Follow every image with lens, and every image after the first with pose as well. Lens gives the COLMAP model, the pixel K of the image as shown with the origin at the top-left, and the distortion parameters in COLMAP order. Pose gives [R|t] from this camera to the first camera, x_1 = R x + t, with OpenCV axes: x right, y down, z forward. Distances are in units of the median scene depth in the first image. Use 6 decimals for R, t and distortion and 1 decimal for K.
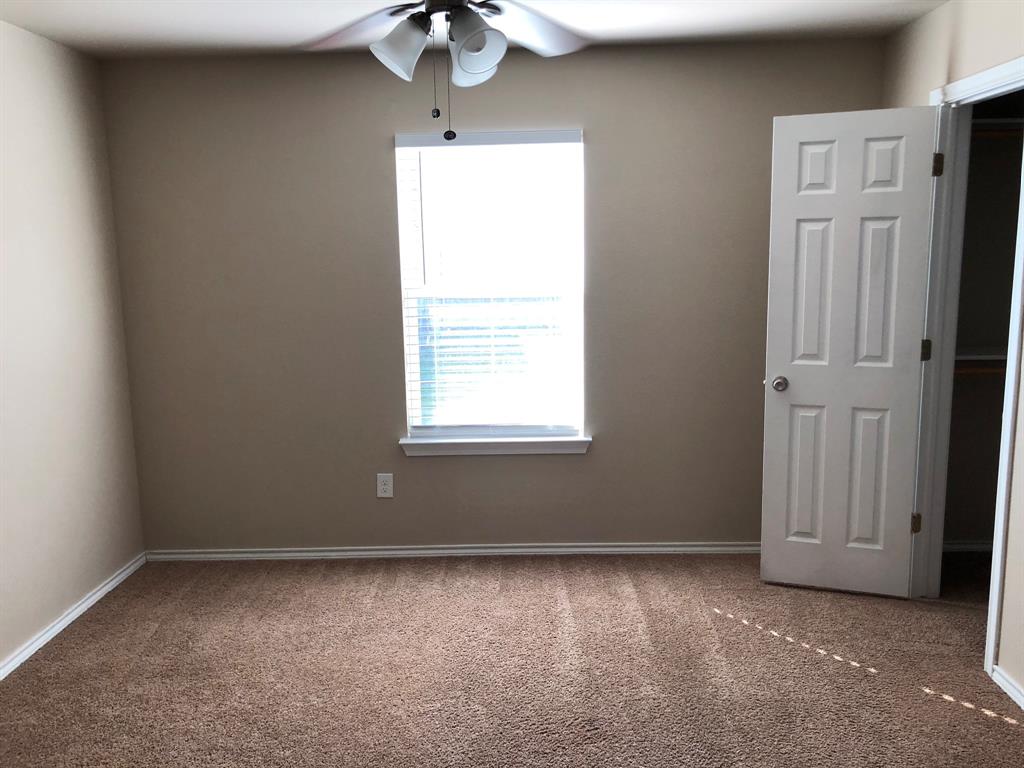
lens RADIAL K [[848.7, 0, 512.9], [0, 848.7, 378.6], [0, 0, 1]] dist [0.040737, -0.049008]
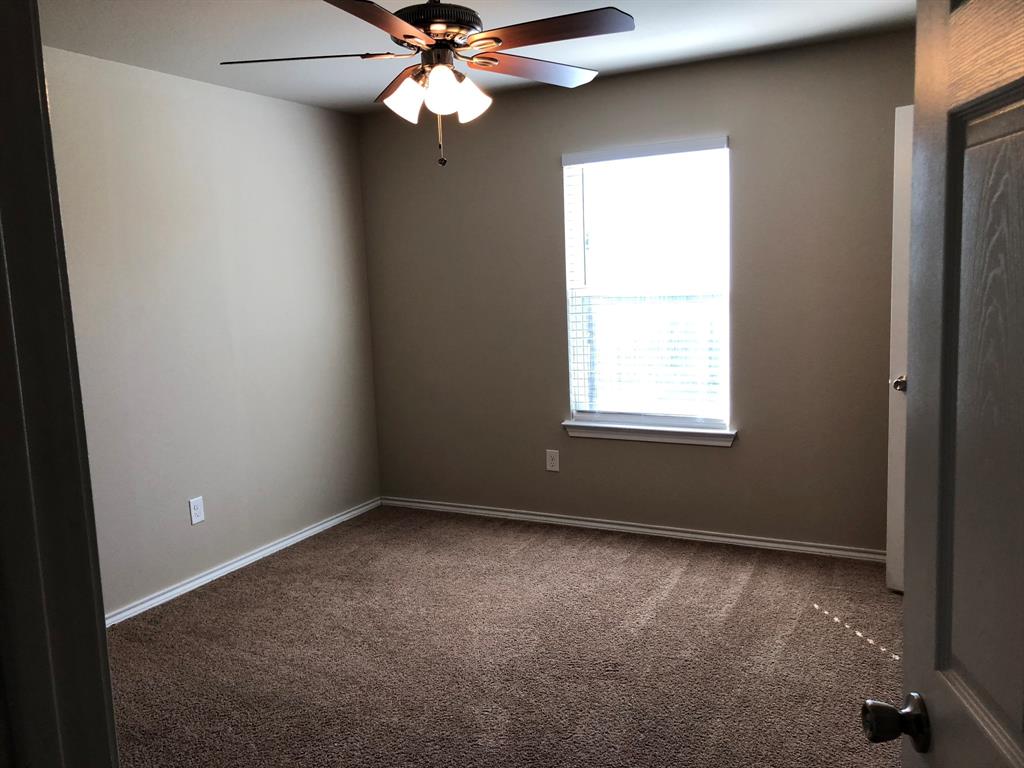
lens RADIAL K [[848.7, 0, 517.1], [0, 848.7, 387.5], [0, 0, 1]] dist [0.040737, -0.049008]
pose [[0.895698, 0.045813, -0.442296, 0.322589], [-0.049257, 0.998779, 0.003702, 0.026166], [0.441926, 0.018471, 0.896861, -0.054267]]
